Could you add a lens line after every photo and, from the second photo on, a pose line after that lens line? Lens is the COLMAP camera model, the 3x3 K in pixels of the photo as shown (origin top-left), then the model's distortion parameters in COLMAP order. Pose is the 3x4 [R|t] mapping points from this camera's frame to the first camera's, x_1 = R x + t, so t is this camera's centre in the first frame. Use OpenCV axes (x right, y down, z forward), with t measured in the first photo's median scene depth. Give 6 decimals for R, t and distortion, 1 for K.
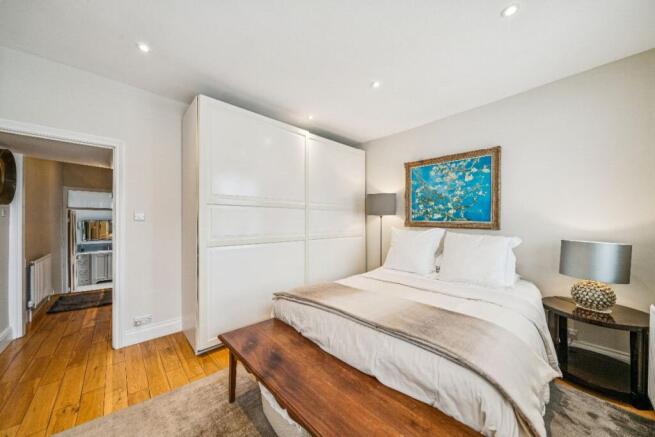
lens RADIAL K [[225.9, 0, 327.4], [0, 225.9, 218.9], [0, 0, 1]] dist [-0.000390, -0.000014]
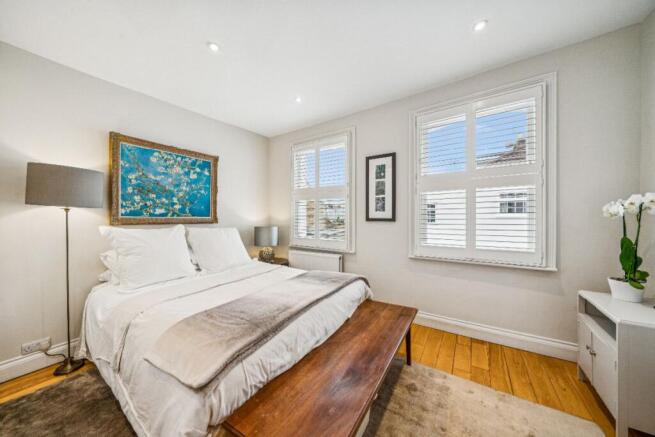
lens RADIAL K [[225.9, 0, 313.1], [0, 225.9, 217.1], [0, 0, 1]] dist [-0.000390, -0.000014]
pose [[-0.195058, -0.007594, 0.980762, -0.499389], [-0.000382, 0.999971, 0.007667, 0.003784], [-0.980792, 0.001121, -0.195055, 0.622610]]
